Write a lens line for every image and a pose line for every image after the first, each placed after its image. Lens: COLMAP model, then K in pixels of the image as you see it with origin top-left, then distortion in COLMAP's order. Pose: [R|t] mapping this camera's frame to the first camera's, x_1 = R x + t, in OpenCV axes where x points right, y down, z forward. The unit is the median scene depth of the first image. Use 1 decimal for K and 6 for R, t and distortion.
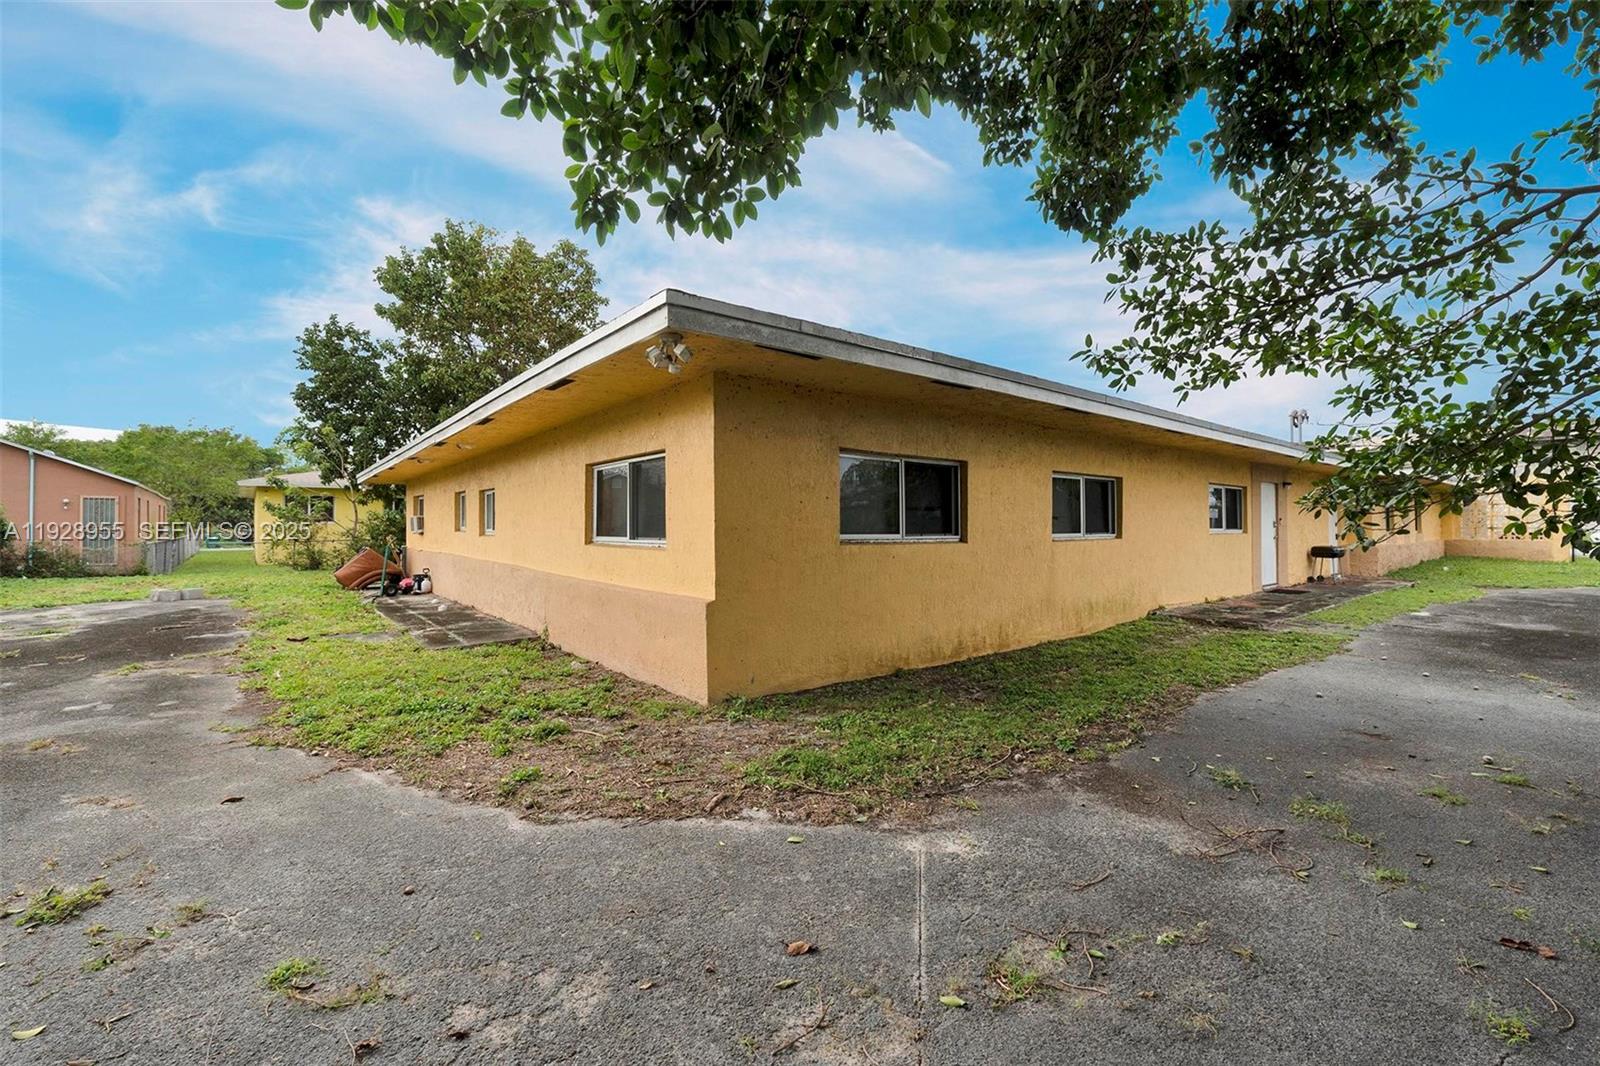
lens RADIAL K [[668.5, 0, 795.2], [0, 668.5, 522.5], [0, 0, 1]] dist [-0.003477, -0.001091]
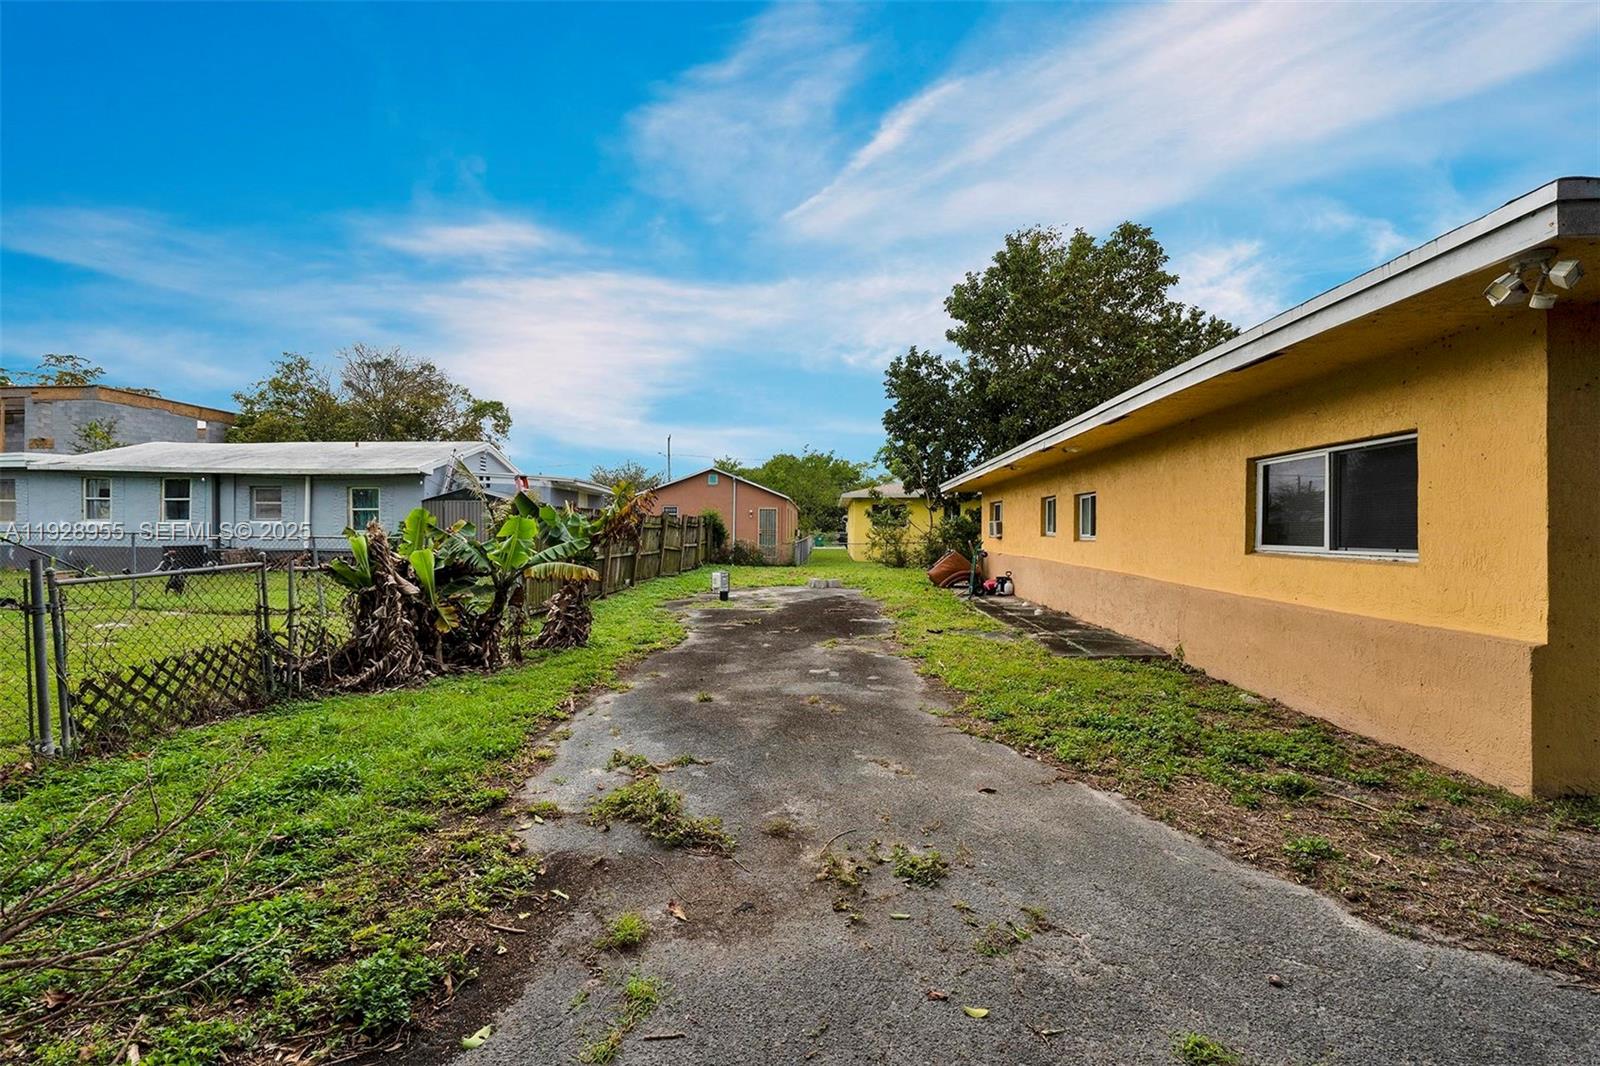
lens RADIAL K [[661.4, 0, 800.0], [0, 661.4, 533.0], [0, 0, 1]] dist [-0.002278, -0.000853]
pose [[0.759567, 0.007405, -0.650387, -0.150354], [-0.001526, 0.999953, 0.009603, -0.000874], [0.650427, -0.006302, 0.759542, 0.004096]]
